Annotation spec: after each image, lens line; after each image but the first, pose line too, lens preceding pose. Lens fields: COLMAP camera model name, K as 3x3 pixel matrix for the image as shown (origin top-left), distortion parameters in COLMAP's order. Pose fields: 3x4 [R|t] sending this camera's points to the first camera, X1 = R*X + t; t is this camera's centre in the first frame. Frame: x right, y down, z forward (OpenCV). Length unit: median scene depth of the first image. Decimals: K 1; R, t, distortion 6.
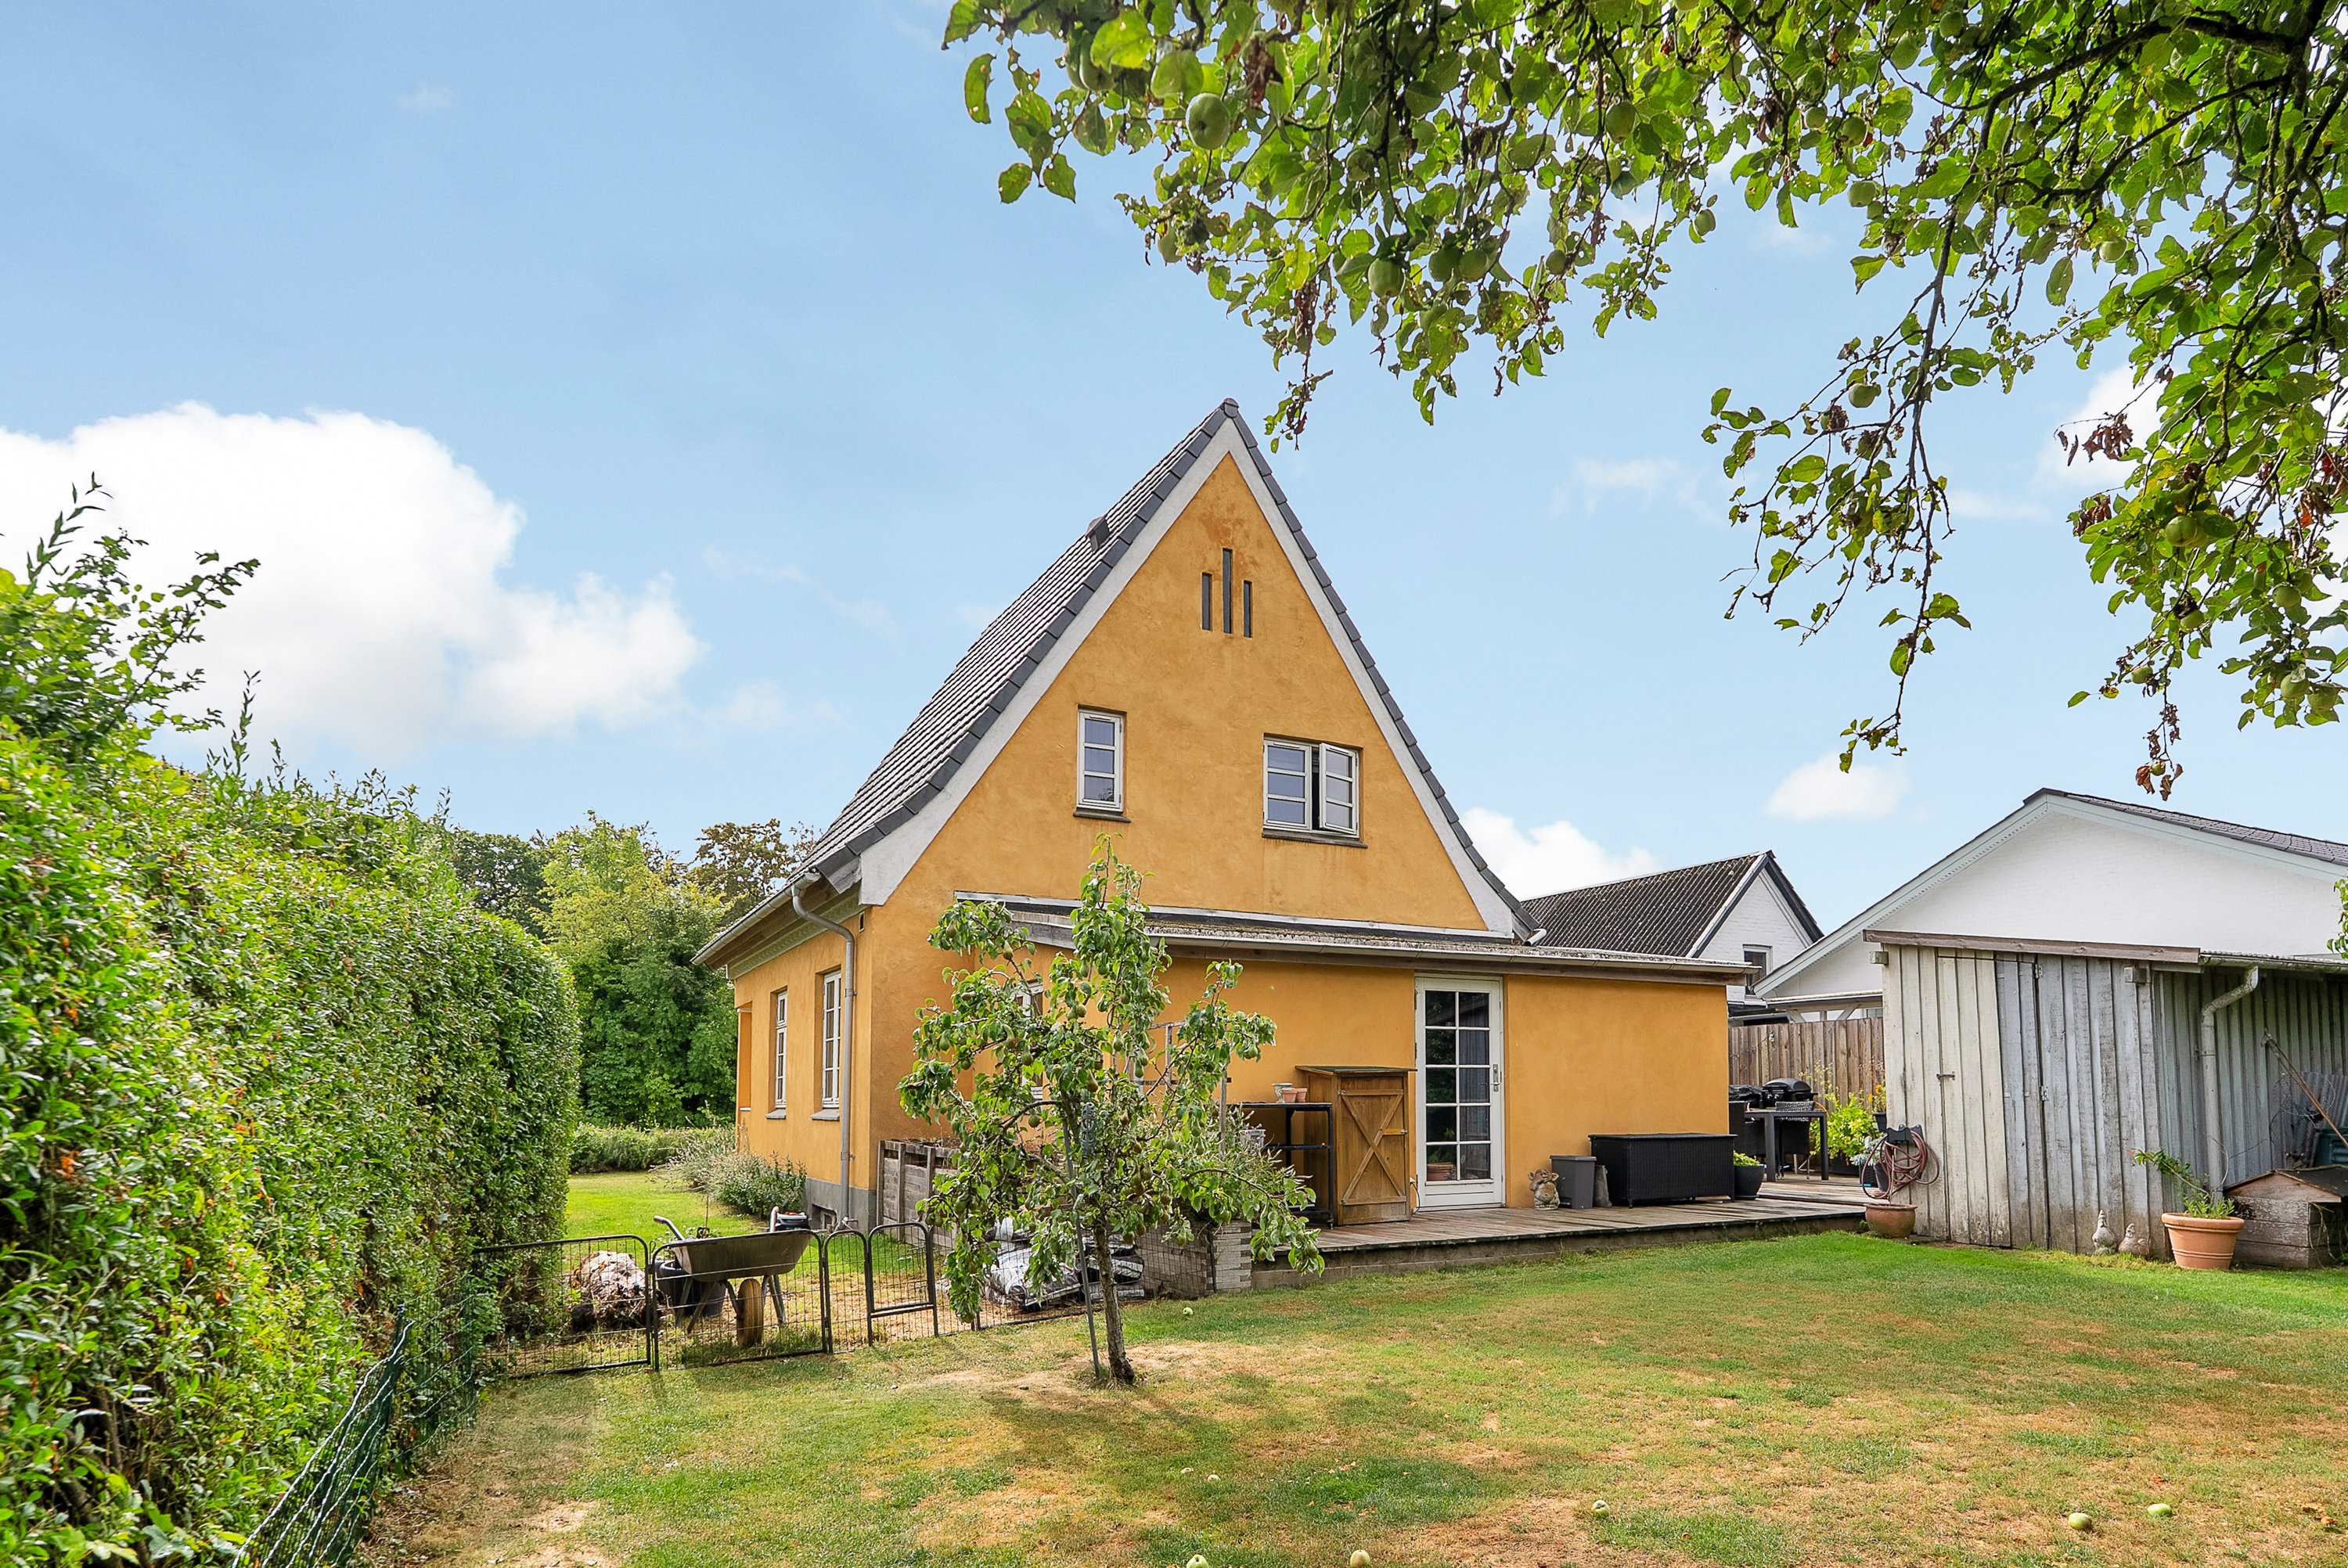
lens RADIAL K [[1397.4, 0, 1174.0], [0, 1397.4, 784.0], [0, 0, 1]] dist [0.000302, 0.000048]
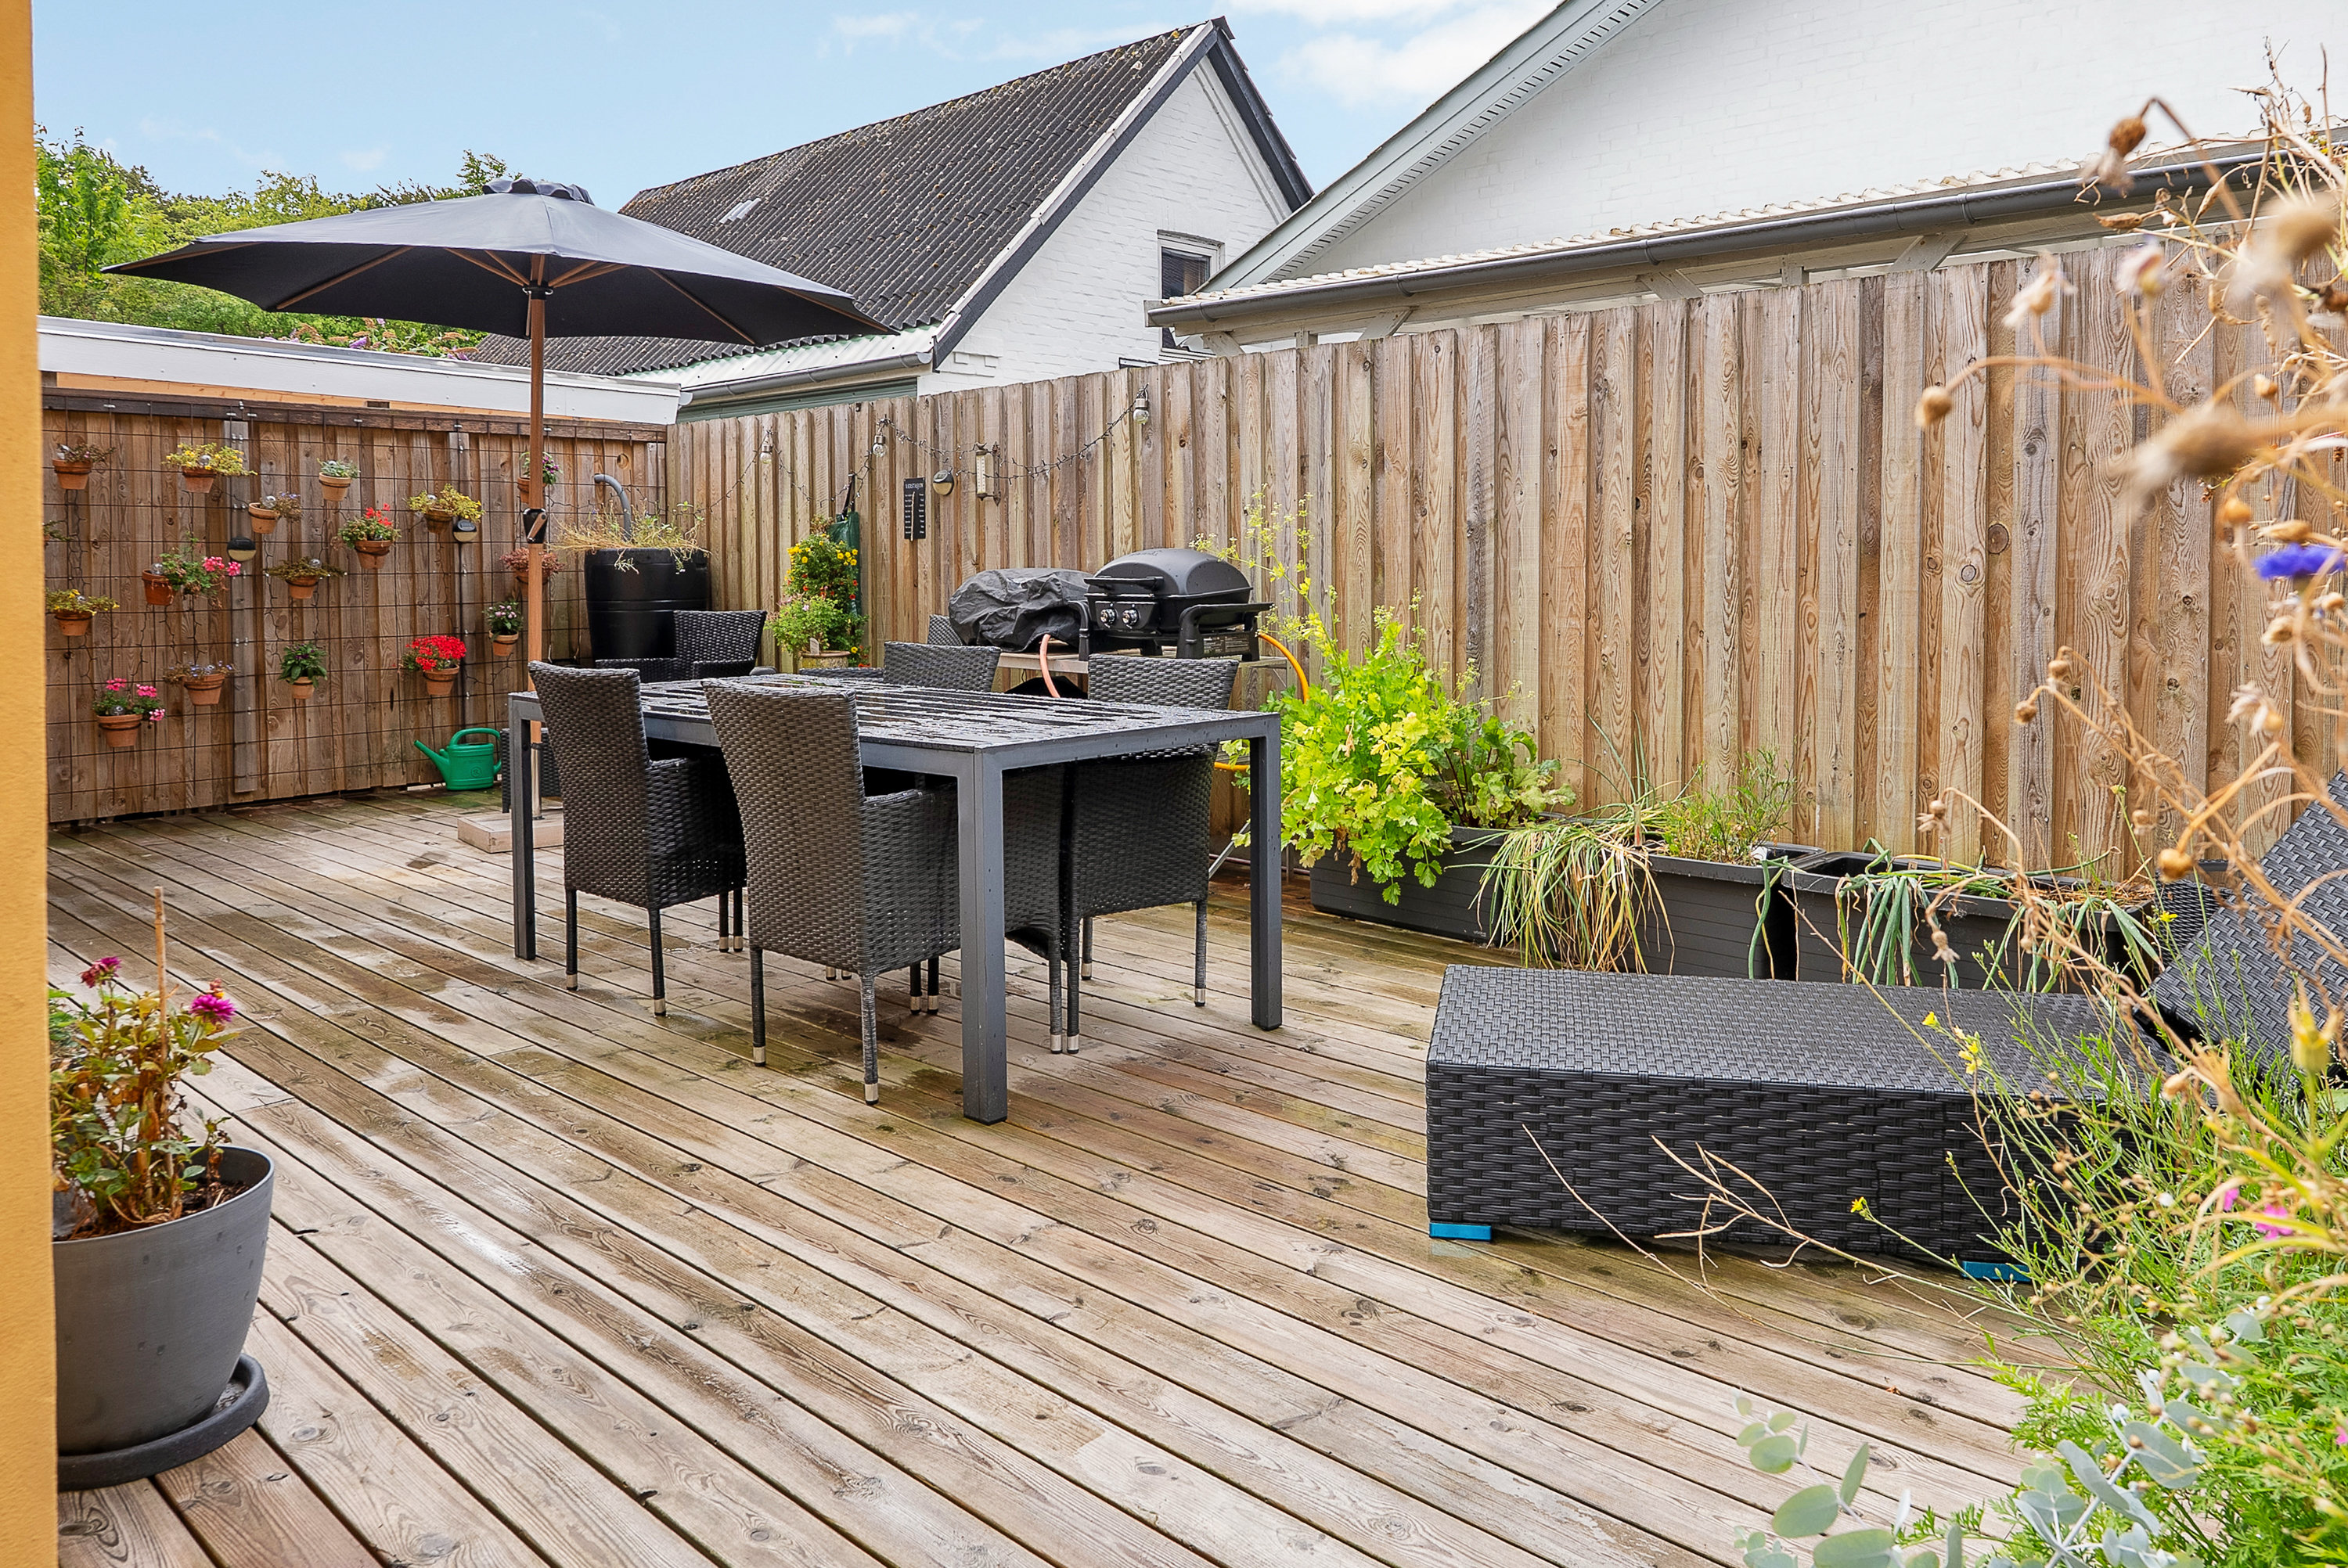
lens RADIAL K [[1485.0, 0, 1174.0], [0, 1485.0, 784.0], [0, 0, 1]] dist [0.000958, 0.000157]
pose [[0.935314, -0.059763, 0.348736, 0.323274], [-0.075669, 0.929042, 0.362154, 0.142543], [-0.345634, -0.365116, 0.864424, 0.706430]]
